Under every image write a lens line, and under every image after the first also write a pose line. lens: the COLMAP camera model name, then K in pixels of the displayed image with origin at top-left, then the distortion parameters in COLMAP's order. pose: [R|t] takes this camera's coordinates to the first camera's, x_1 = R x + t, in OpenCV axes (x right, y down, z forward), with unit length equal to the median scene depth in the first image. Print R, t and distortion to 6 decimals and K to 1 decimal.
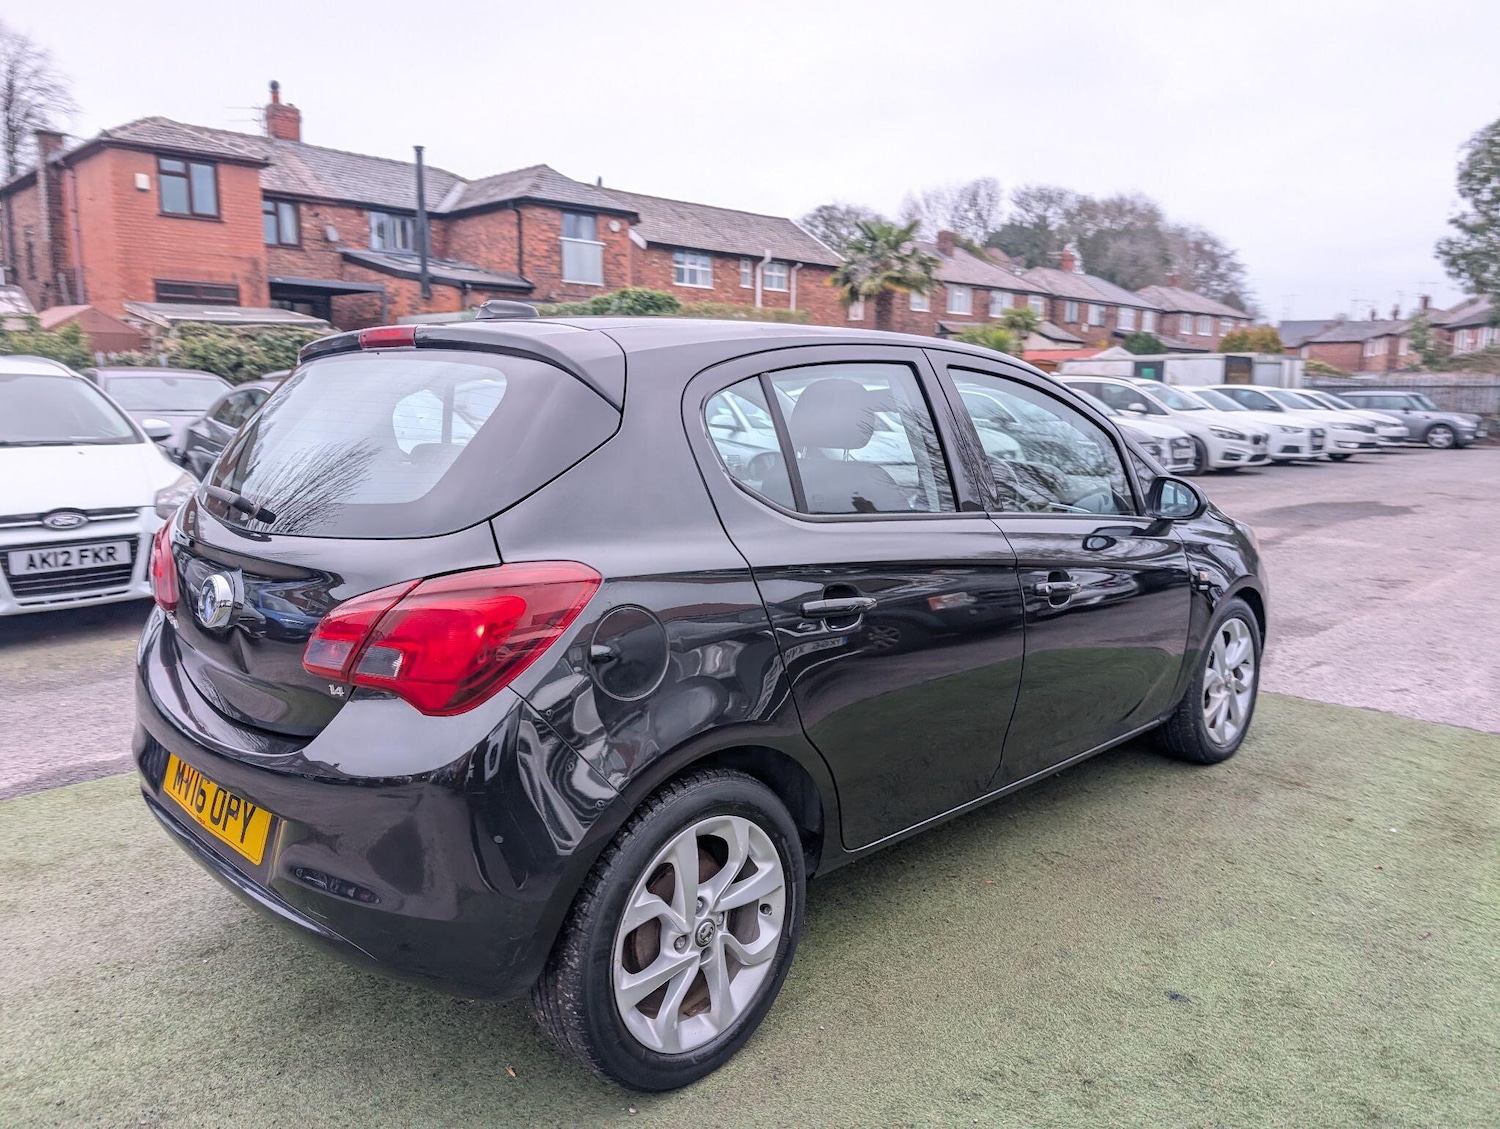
lens RADIAL K [[1077.7, 0, 732.4], [0, 1077.7, 554.8], [0, 0, 1]] dist [0.019431, -0.019594]
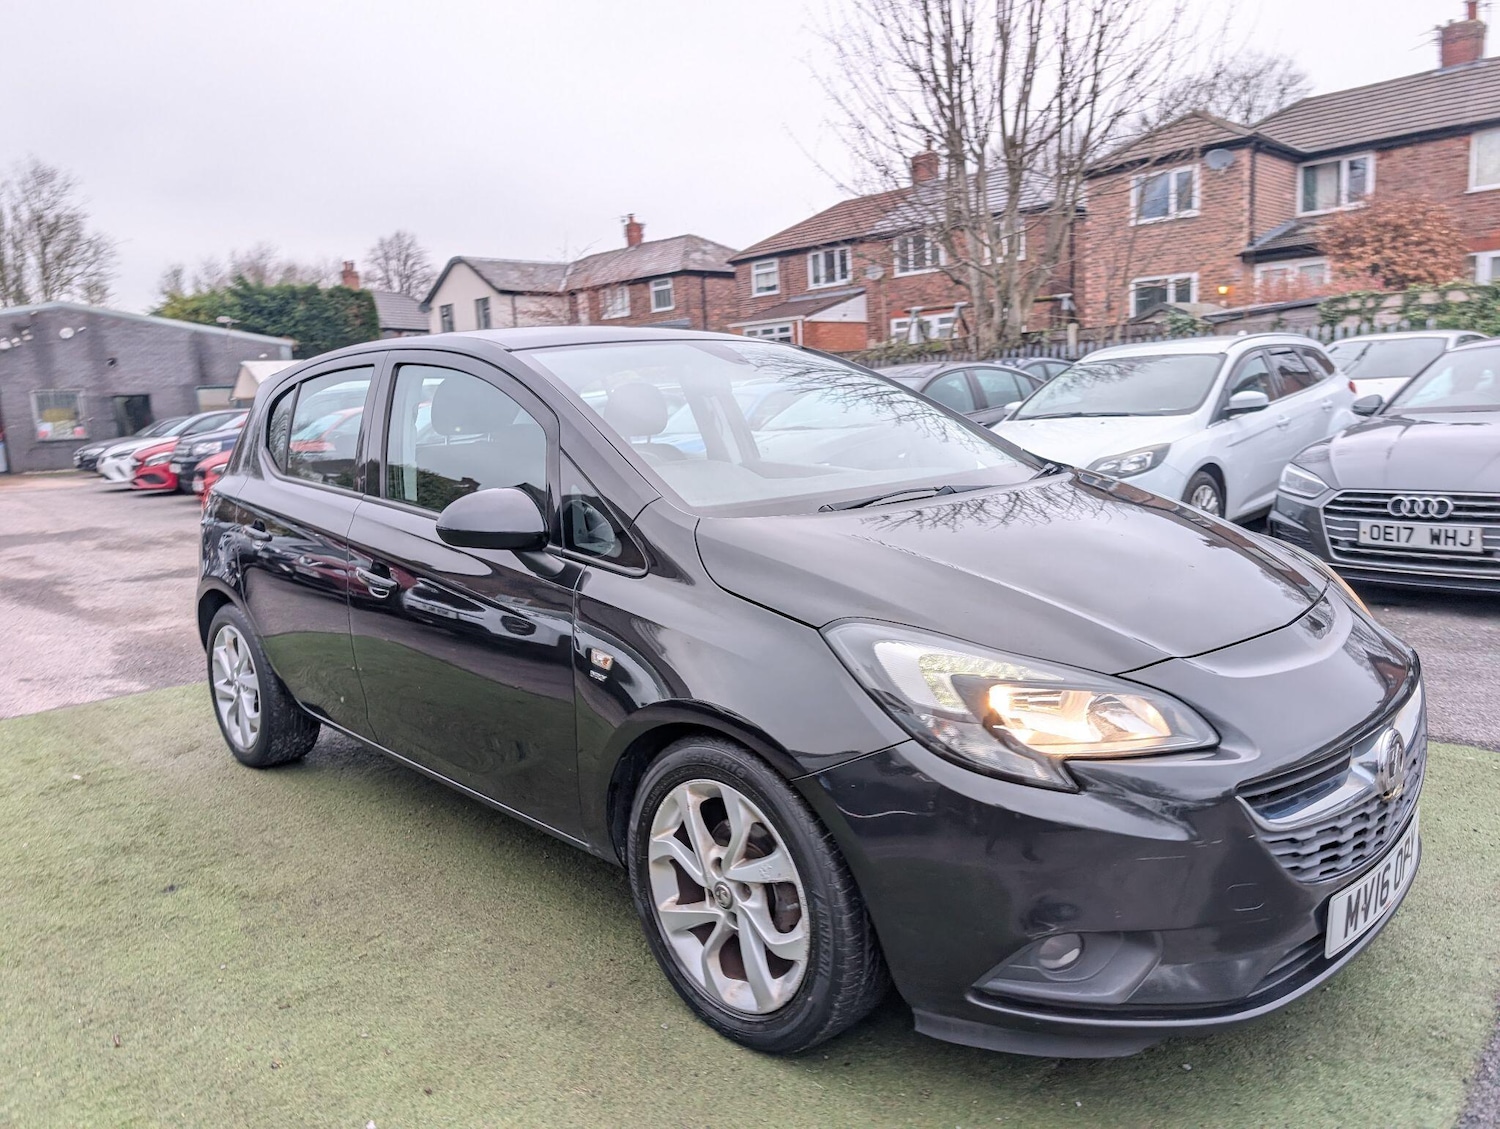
lens RADIAL K [[1076.2, 0, 726.6], [0, 1076.2, 559.3], [0, 0, 1]] dist [0.017479, -0.015791]
pose [[-0.020081, 0.144689, -0.989273, 0.147957], [-0.102356, 0.983976, 0.145992, -0.019332], [0.994545, 0.104190, -0.004949, 0.151404]]
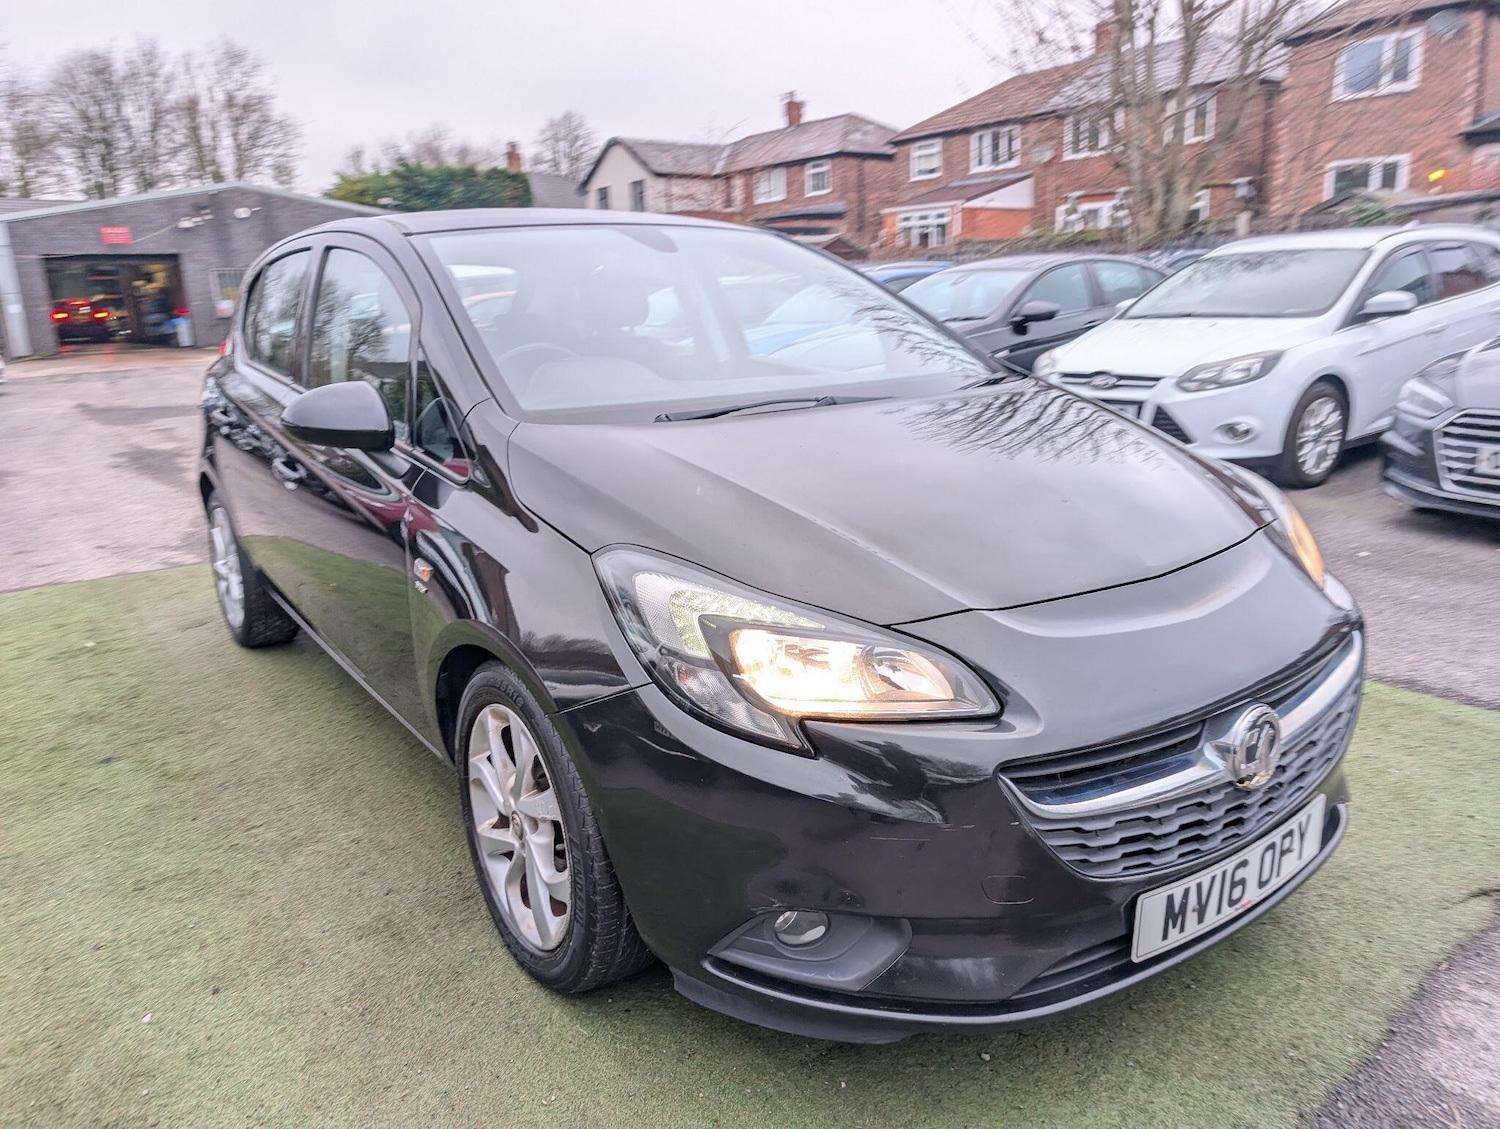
lens RADIAL K [[1076.2, 0, 727.3], [0, 1076.2, 558.0], [0, 0, 1]] dist [0.017479, -0.015791]
pose [[-0.169612, 0.235591, -0.956937, 0.137920], [-0.119591, 0.958910, 0.257273, -0.022540], [0.978228, 0.158077, -0.134469, 0.175713]]
